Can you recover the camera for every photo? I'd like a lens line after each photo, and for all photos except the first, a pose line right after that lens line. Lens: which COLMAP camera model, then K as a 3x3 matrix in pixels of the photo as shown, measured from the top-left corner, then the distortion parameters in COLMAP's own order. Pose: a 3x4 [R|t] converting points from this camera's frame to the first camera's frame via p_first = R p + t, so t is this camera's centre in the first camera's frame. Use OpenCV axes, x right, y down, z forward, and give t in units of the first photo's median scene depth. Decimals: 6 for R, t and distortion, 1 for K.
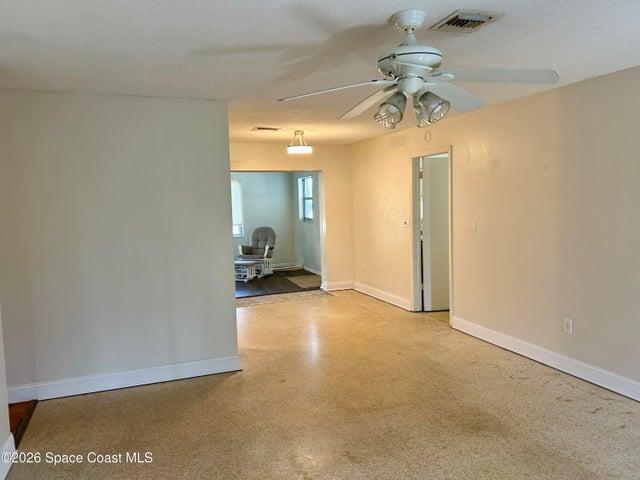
lens RADIAL K [[487.5, 0, 318.2], [0, 487.5, 239.8], [0, 0, 1]] dist [0.025408, 0.004575]
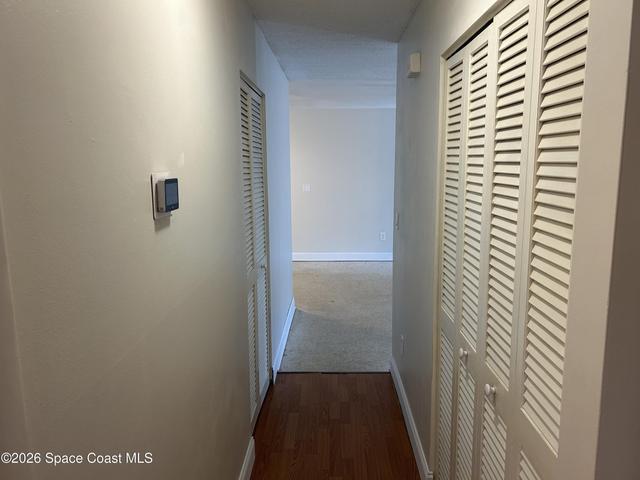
lens RADIAL K [[487.5, 0, 320.3], [0, 487.5, 239.1], [0, 0, 1]] dist [0.025408, 0.004575]
pose [[0.358006, -0.114203, 0.926709, -1.302279], [0.079727, 0.992606, 0.091524, -0.003975], [-0.930309, 0.041117, 0.364464, 0.540633]]
